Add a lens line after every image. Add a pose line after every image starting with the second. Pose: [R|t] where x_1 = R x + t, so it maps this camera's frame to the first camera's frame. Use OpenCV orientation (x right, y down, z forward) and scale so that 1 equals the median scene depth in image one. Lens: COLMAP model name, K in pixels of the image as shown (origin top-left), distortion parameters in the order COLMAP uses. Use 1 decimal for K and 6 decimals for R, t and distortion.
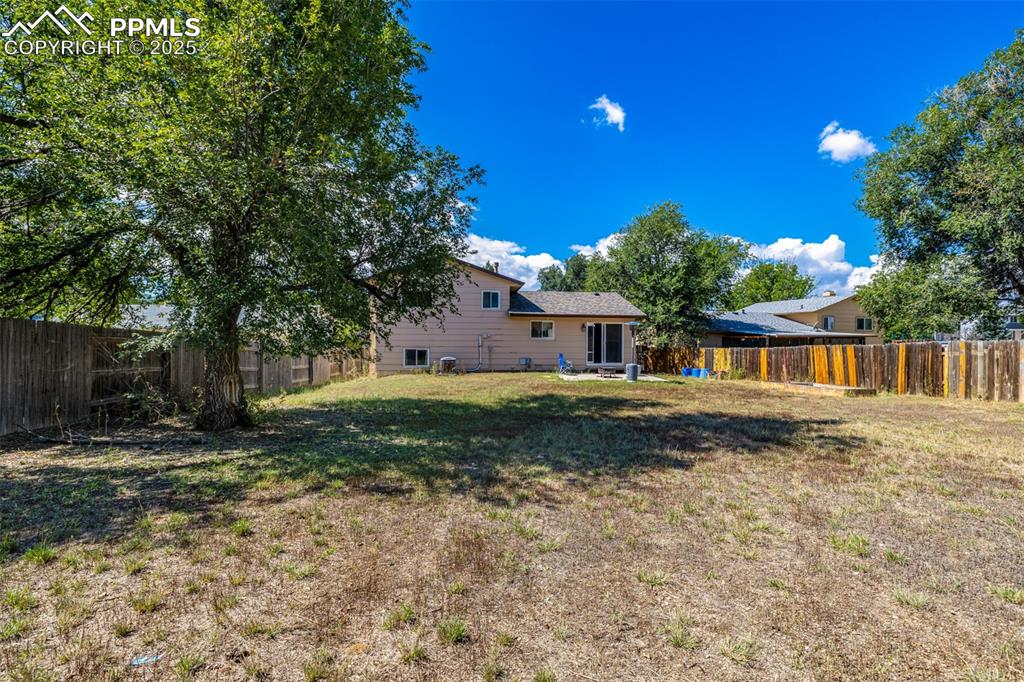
lens RADIAL K [[469.8, 0, 512.0], [0, 469.8, 341.0], [0, 0, 1]] dist [0.003449, 0.000656]
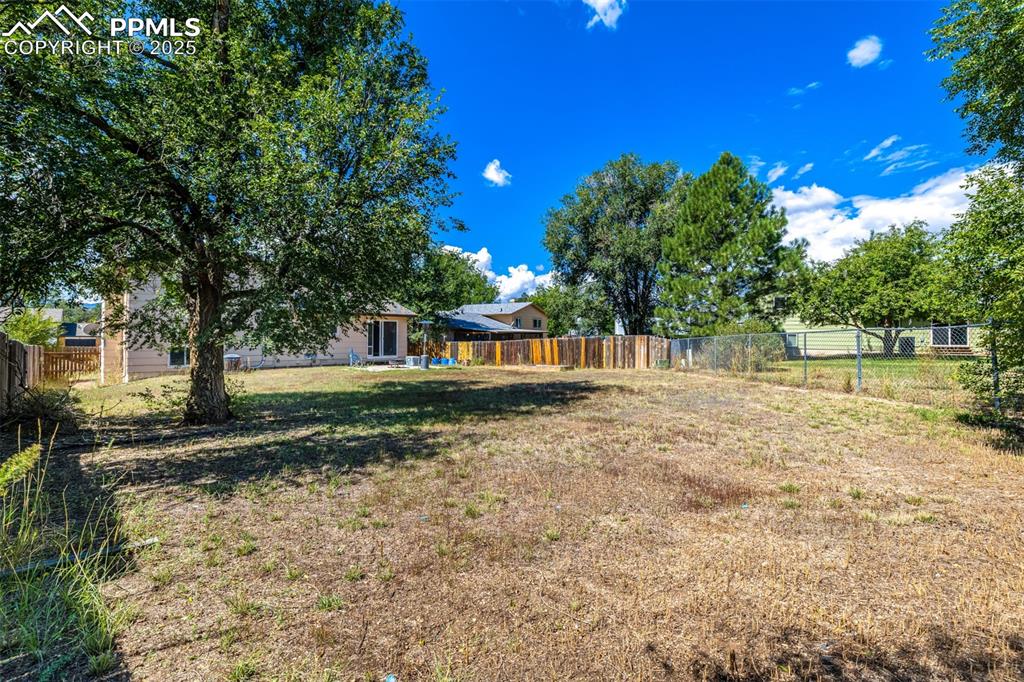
lens RADIAL K [[478.0, 0, 512.0], [0, 478.0, 341.0], [0, 0, 1]] dist [-0.001521, -0.000035]
pose [[0.781794, -0.010643, 0.623446, -0.306663], [0.003165, 0.999909, 0.013101, -0.004091], [-0.623529, -0.008269, 0.781757, -0.109357]]
